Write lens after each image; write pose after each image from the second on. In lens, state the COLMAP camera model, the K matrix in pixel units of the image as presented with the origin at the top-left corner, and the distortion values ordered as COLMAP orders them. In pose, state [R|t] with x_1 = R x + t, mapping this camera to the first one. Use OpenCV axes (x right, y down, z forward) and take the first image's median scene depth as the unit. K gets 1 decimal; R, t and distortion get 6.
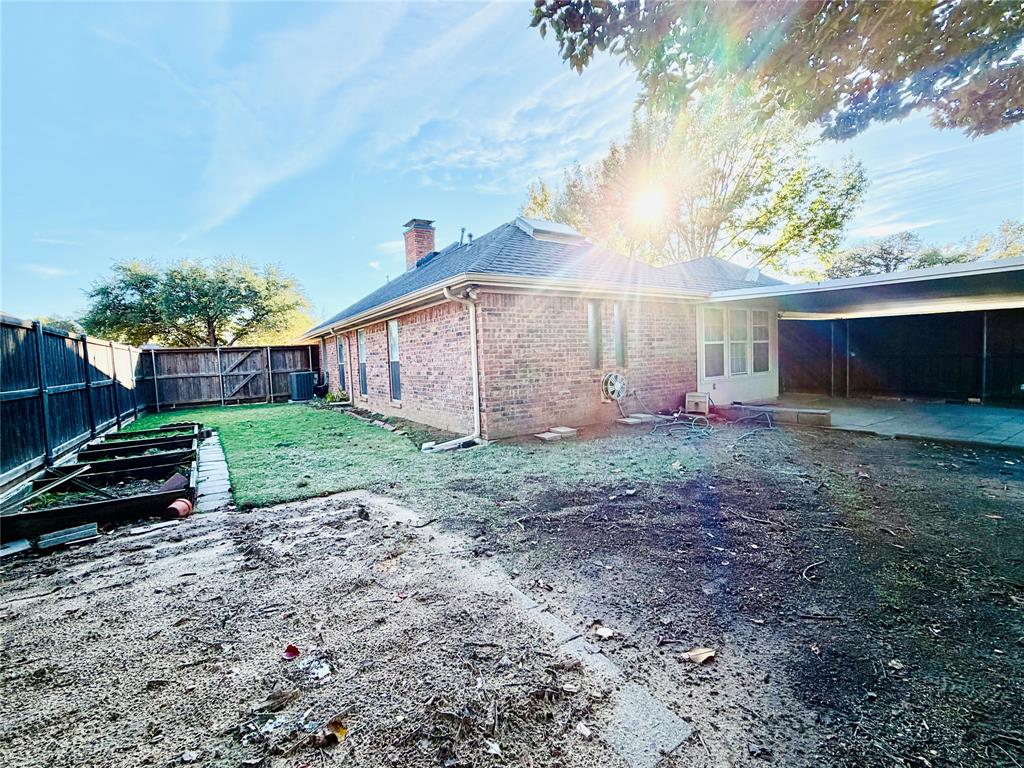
lens RADIAL K [[455.8, 0, 515.5], [0, 455.8, 383.5], [0, 0, 1]] dist [-0.009687, 0.001130]
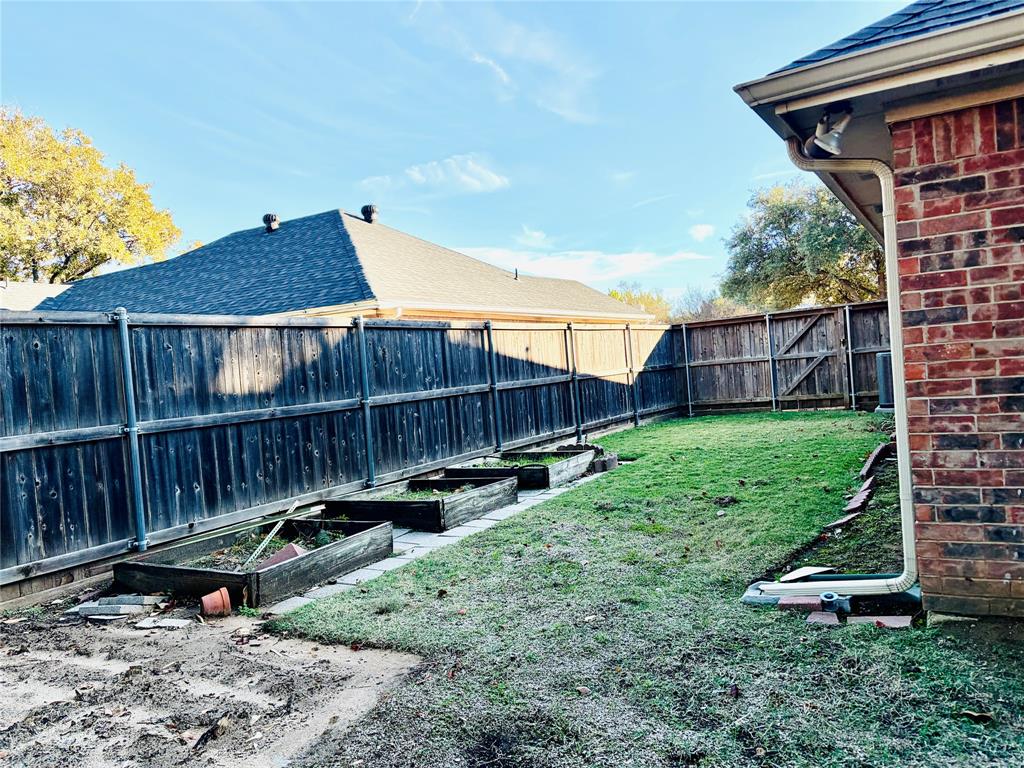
lens RADIAL K [[771.3, 0, 512.4], [0, 771.3, 387.4], [0, 0, 1]] dist [0.049502, -0.052439]
pose [[0.436542, 0.024133, -0.899360, 0.372822], [0.013365, 0.999356, 0.033304, -0.058290], [0.899585, -0.026559, 0.435938, 0.703499]]
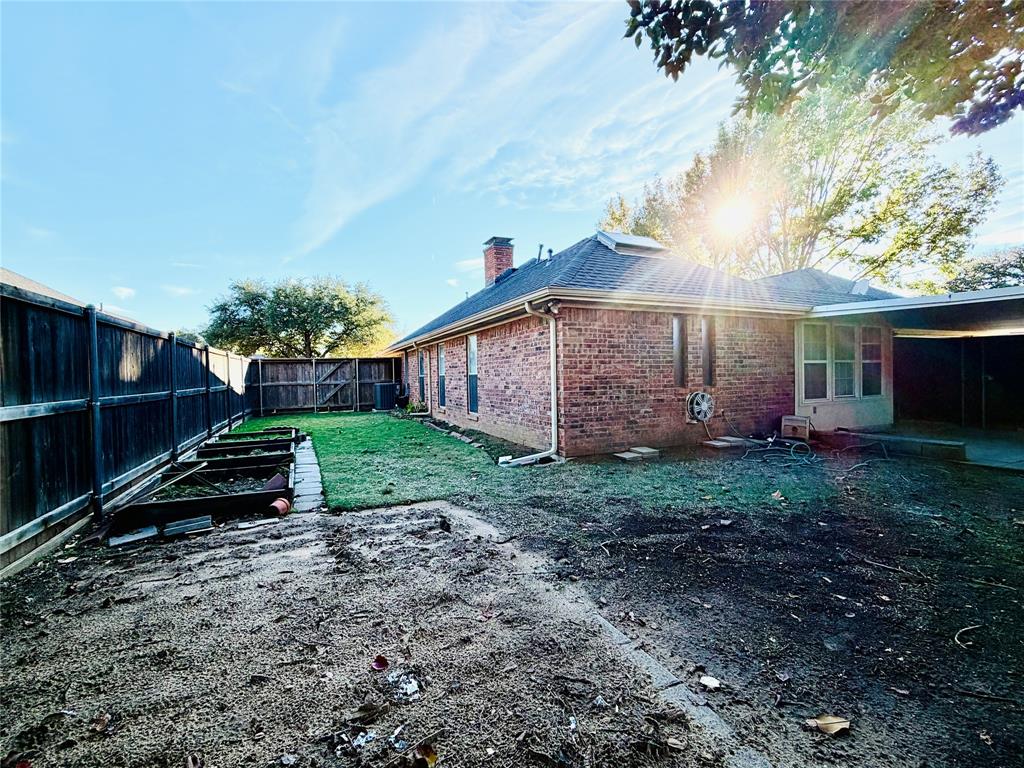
lens RADIAL K [[455.8, 0, 511.0], [0, 455.8, 382.2], [0, 0, 1]] dist [-0.009687, 0.001130]
pose [[0.986060, 0.023815, -0.164677, -0.024276], [-0.029772, 0.998985, -0.033797, 0.000370], [0.163705, 0.038229, 0.985768, 0.015093]]
